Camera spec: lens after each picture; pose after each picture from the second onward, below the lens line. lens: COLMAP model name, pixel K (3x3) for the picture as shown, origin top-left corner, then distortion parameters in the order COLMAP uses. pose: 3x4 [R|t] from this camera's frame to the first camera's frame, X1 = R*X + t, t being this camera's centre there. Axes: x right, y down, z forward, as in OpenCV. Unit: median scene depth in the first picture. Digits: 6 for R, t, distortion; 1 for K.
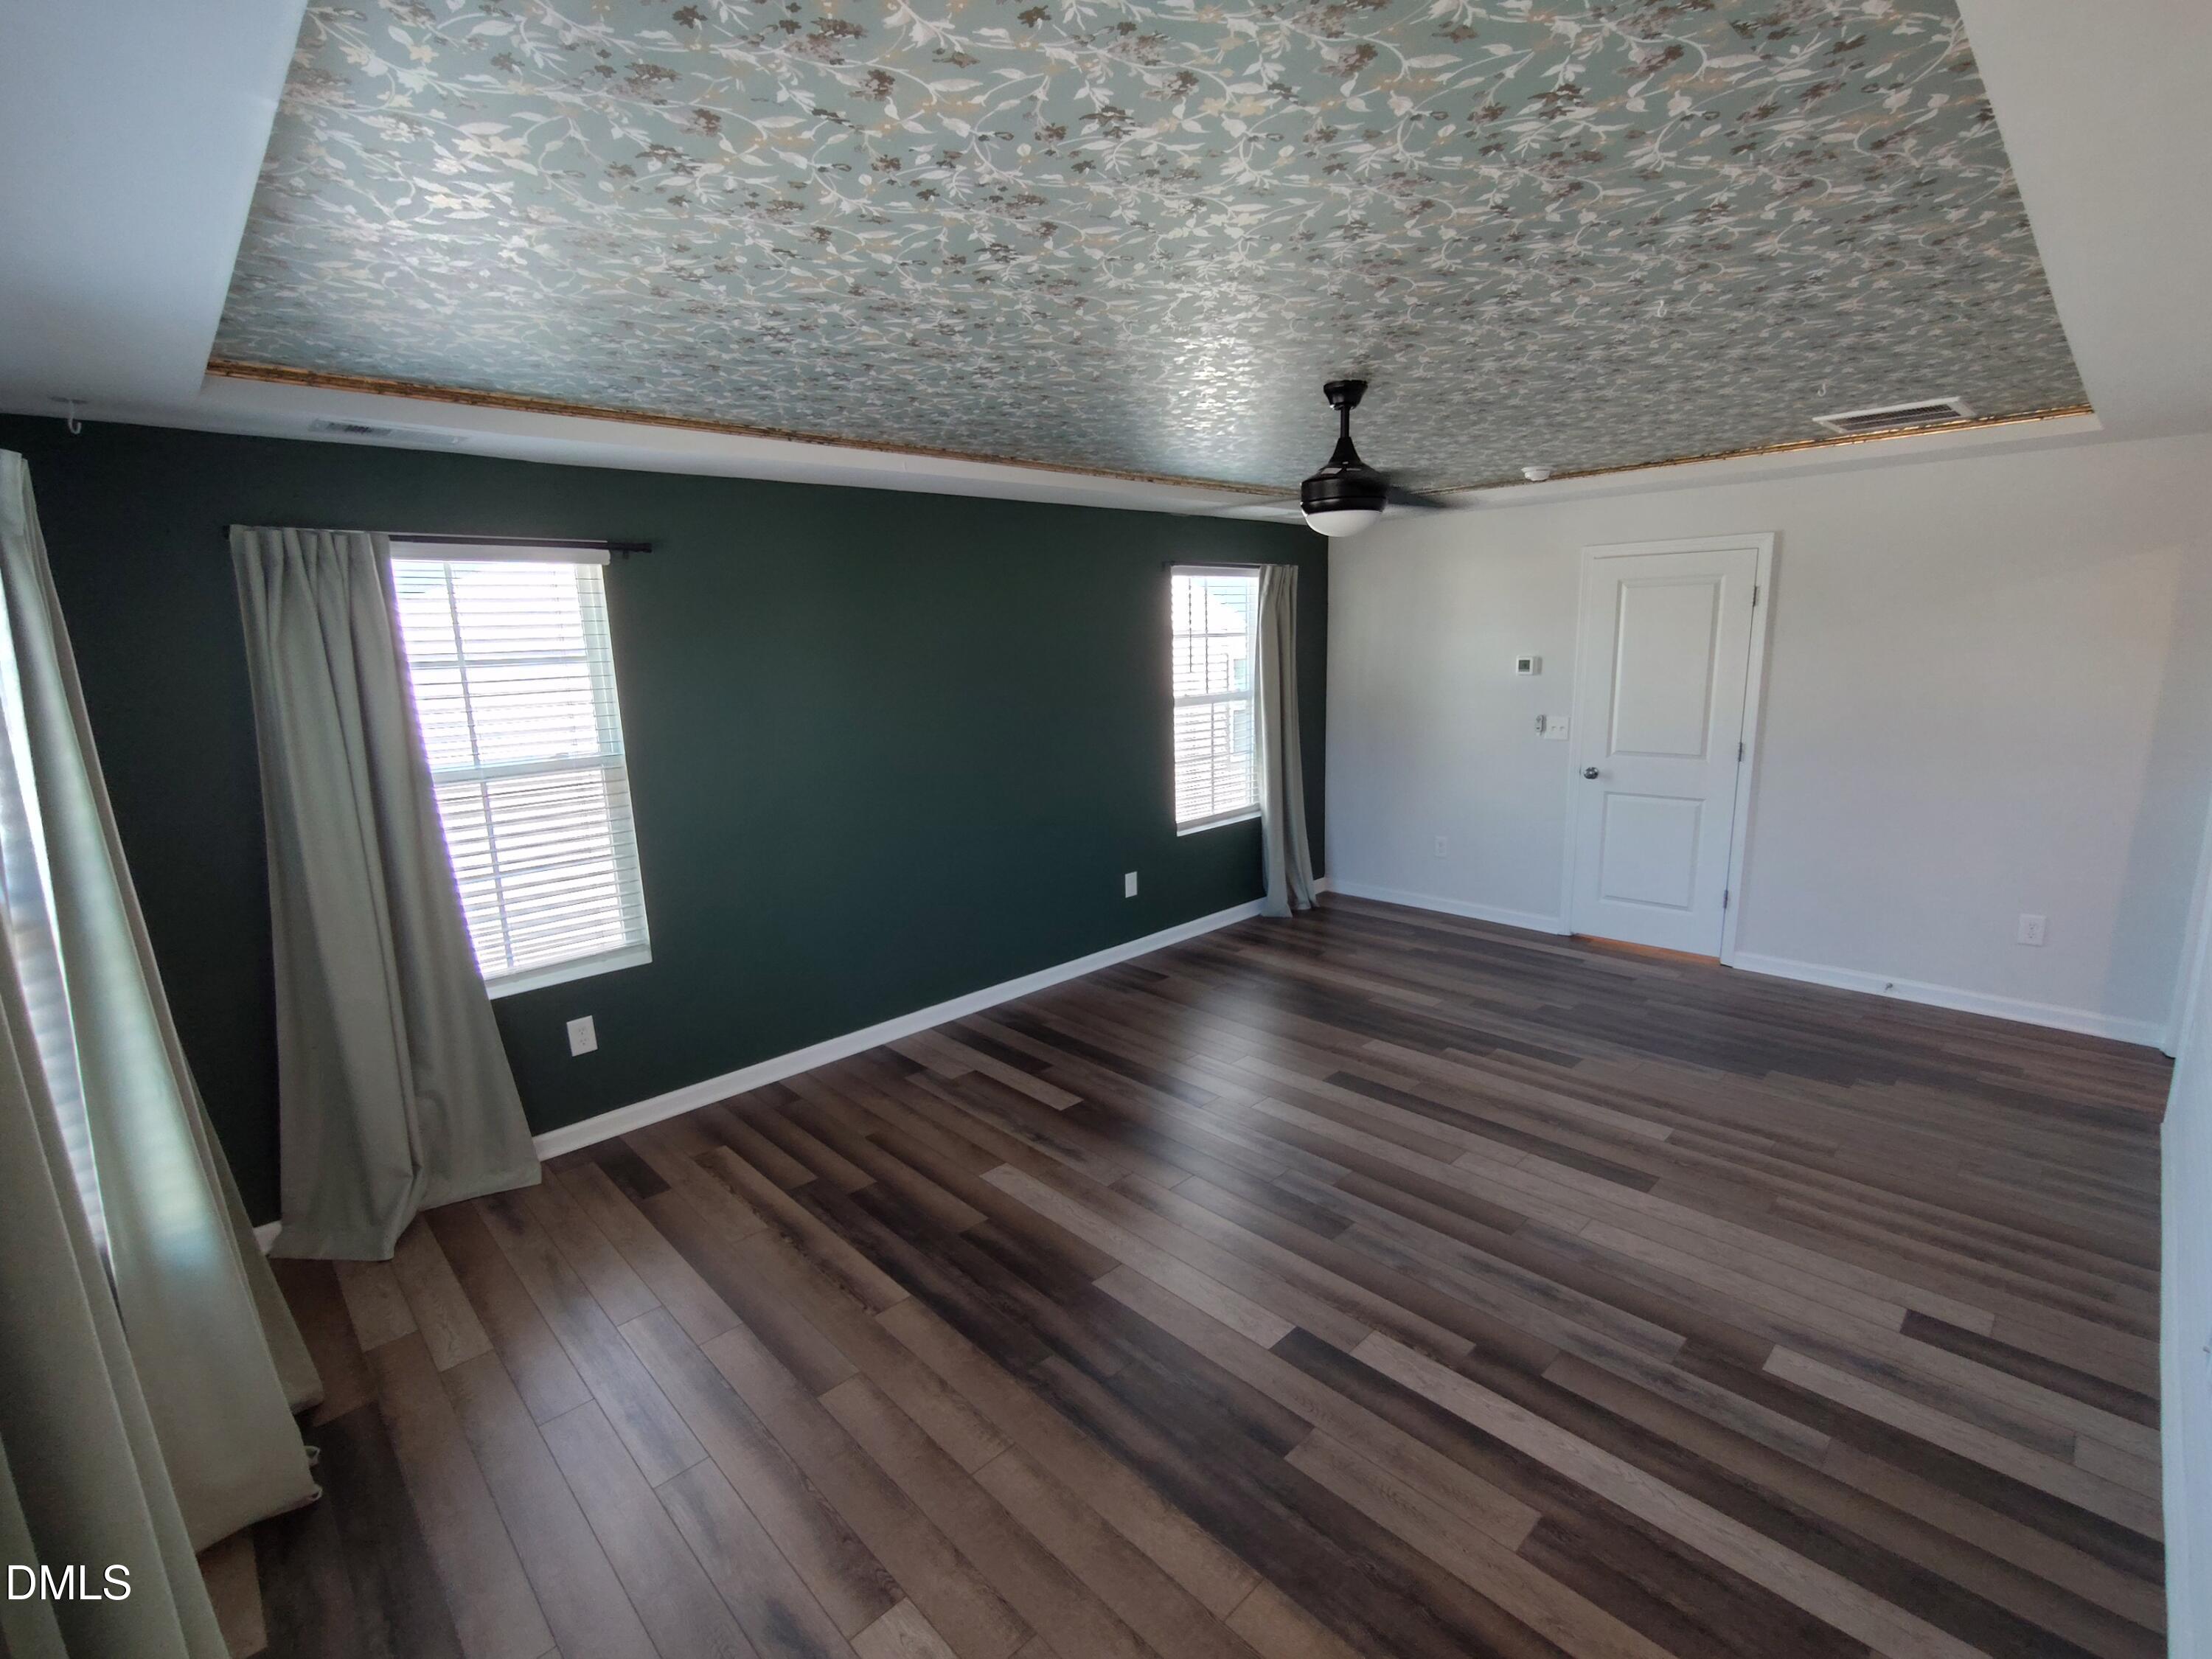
lens RADIAL K [[999.5, 0, 1106.0], [0, 999.5, 829.5], [0, 0, 1]] dist [-0.009854, -0.000470]
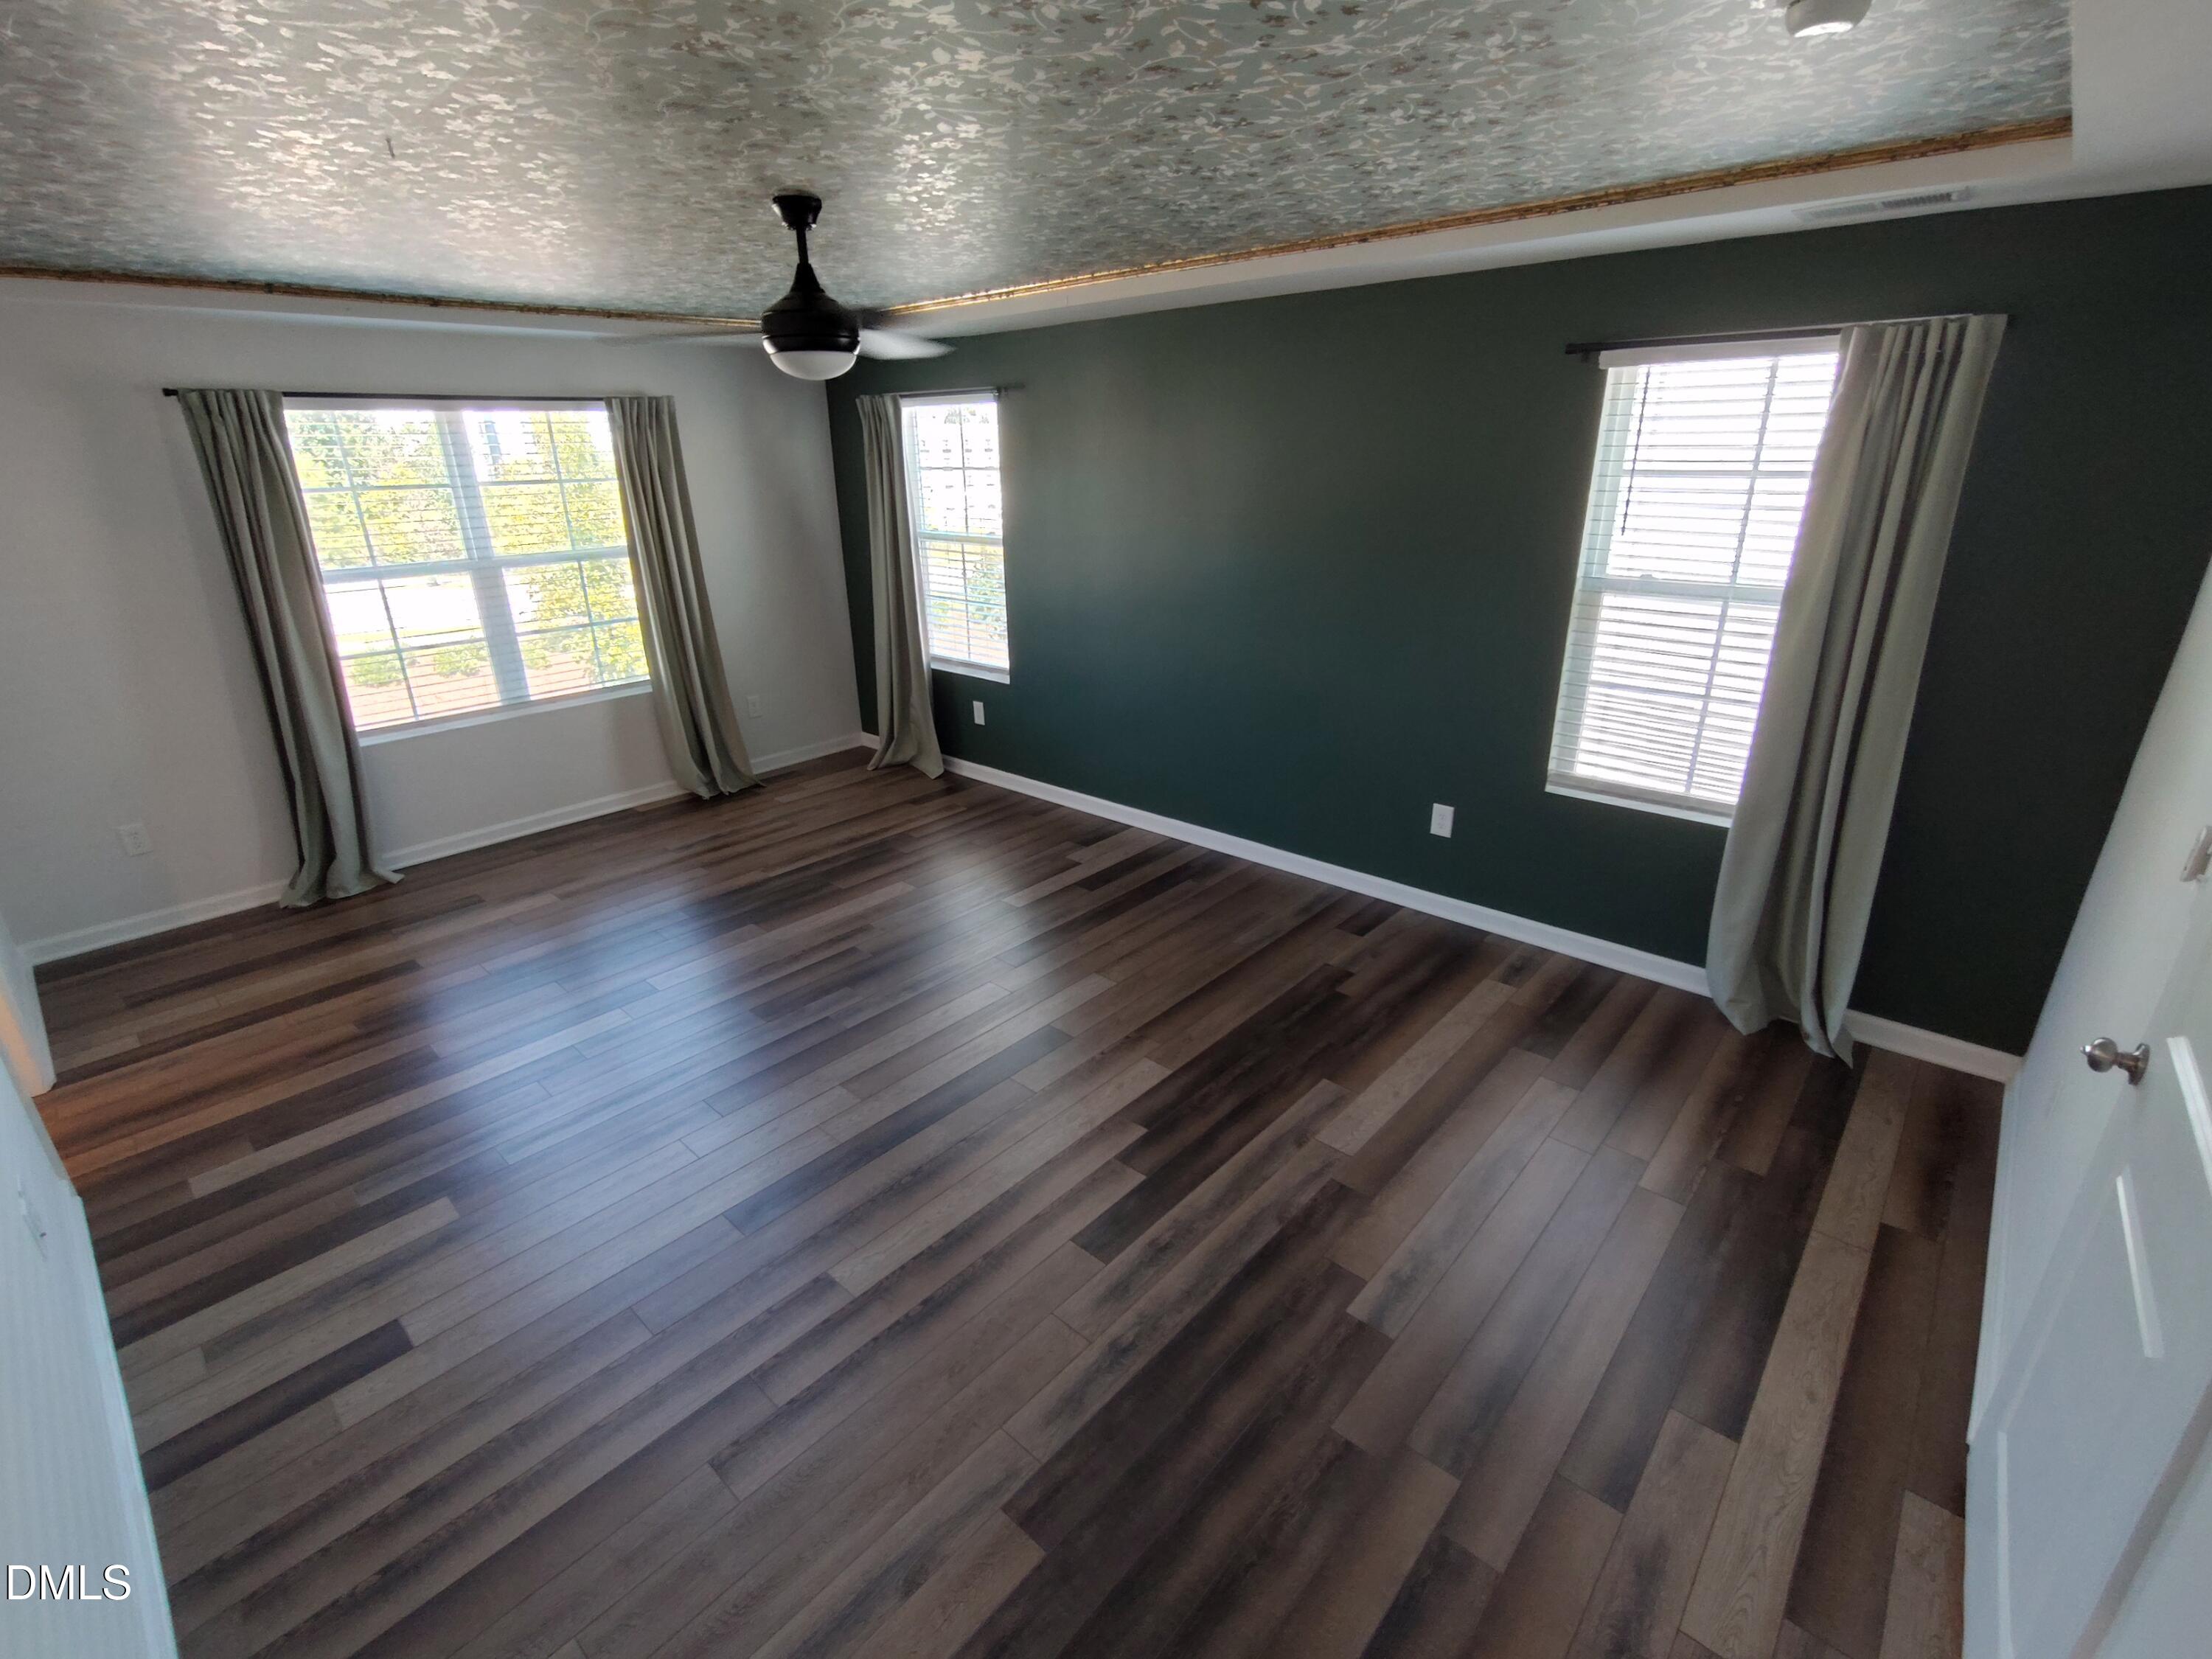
lens RADIAL K [[999.5, 0, 1106.0], [0, 999.5, 829.5], [0, 0, 1]] dist [-0.009854, -0.000470]
pose [[0.069192, 0.384885, -0.920367, 0.984549], [-0.173930, 0.913103, 0.368771, -0.238370], [0.982324, 0.134564, 0.130123, 0.948069]]
